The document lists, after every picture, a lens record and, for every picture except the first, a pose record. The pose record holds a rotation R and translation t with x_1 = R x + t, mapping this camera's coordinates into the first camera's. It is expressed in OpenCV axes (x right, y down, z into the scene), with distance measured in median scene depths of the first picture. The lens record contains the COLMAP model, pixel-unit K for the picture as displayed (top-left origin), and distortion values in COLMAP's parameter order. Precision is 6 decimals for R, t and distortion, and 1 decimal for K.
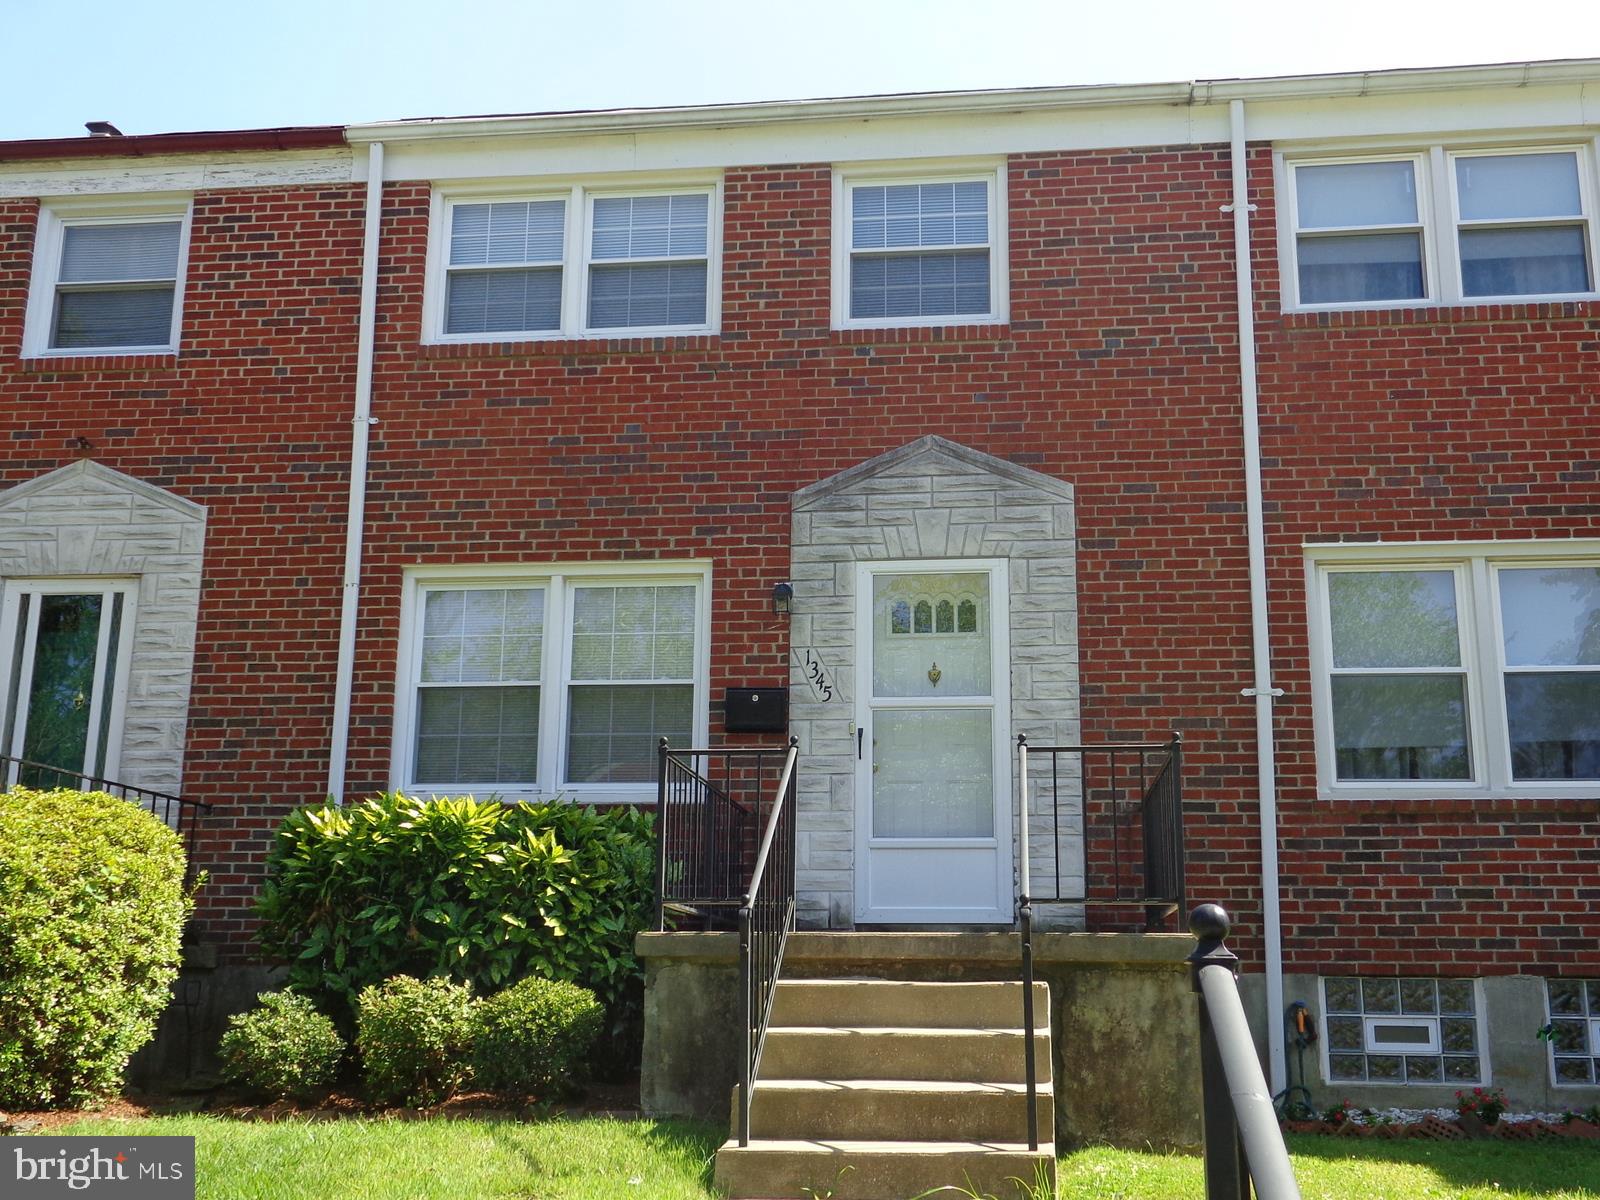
lens RADIAL K [[1604.1, 0, 800.0], [0, 1604.1, 600.0], [0, 0, 1]] dist [-0.000658, 0.005950]
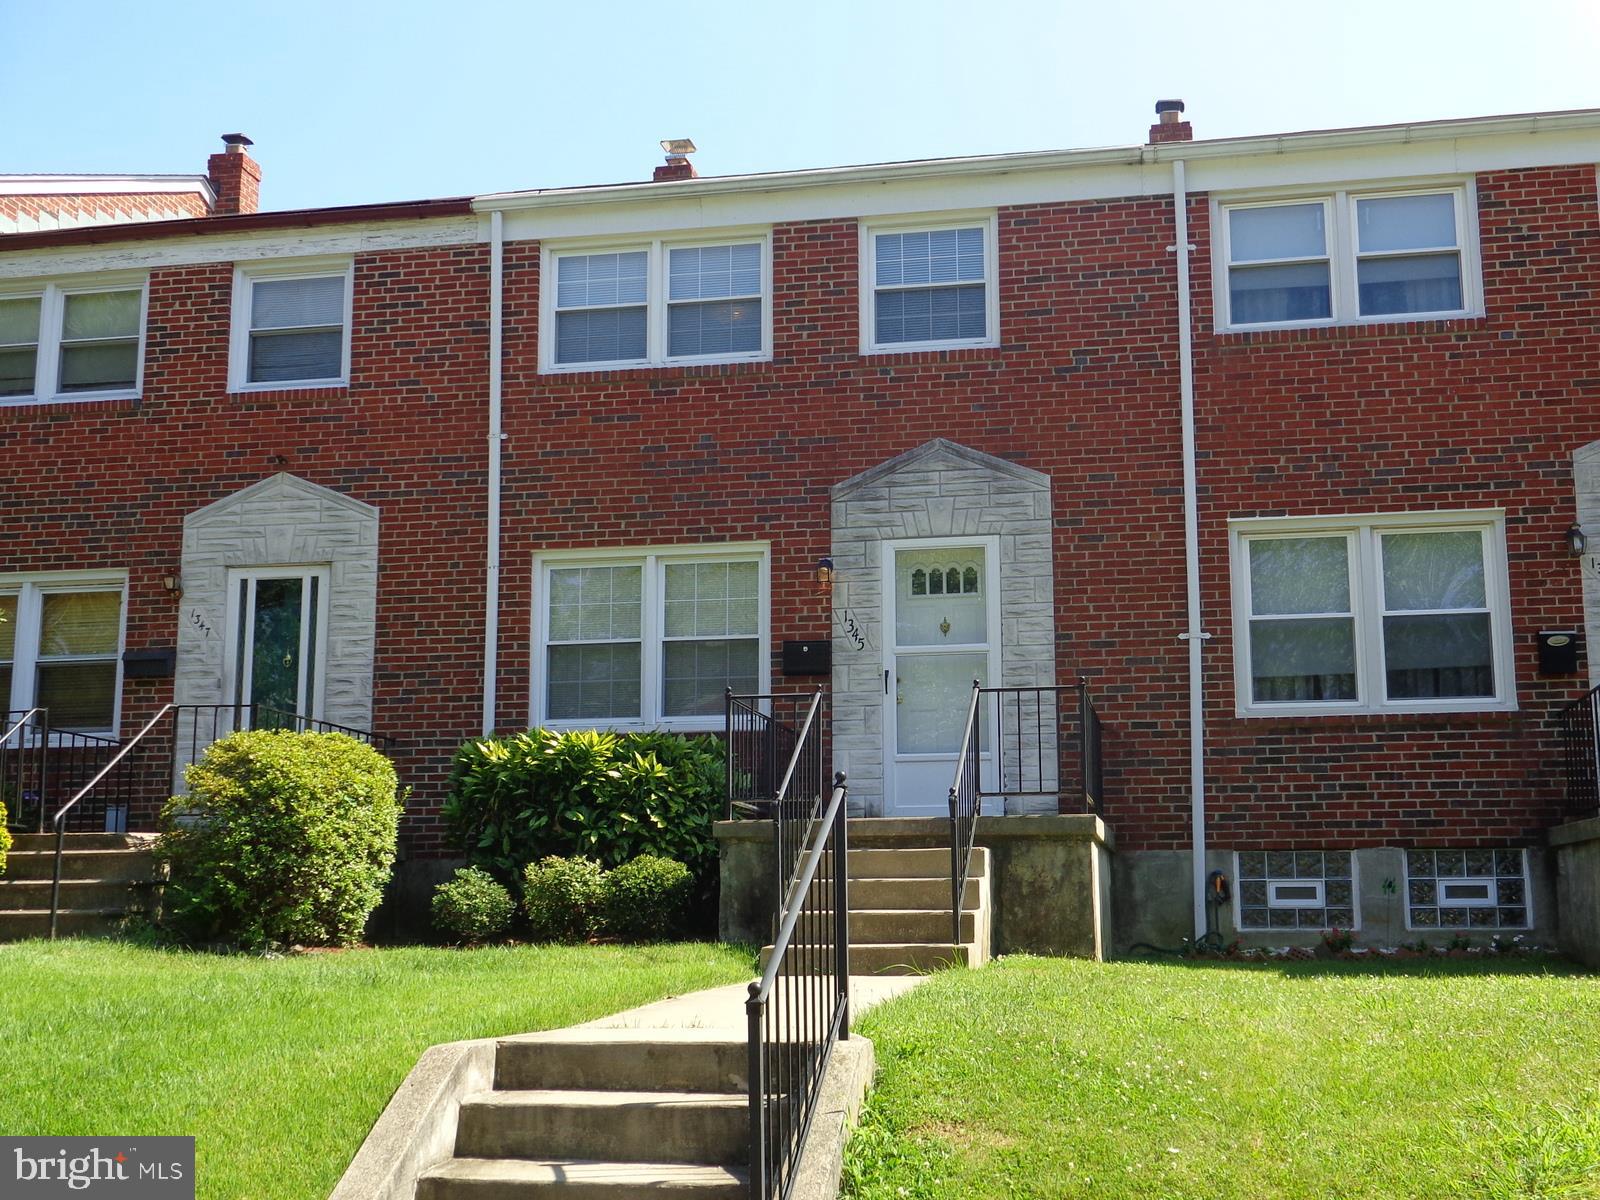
lens RADIAL K [[1781.2, 0, 800.0], [0, 1781.2, 600.0], [0, 0, 1]] dist [-0.010198, -0.006222]
pose [[0.997192, -0.025972, -0.070244, 0.069064], [0.030088, 0.997852, 0.058187, -0.061491], [0.068582, -0.060137, 0.995831, -0.428312]]
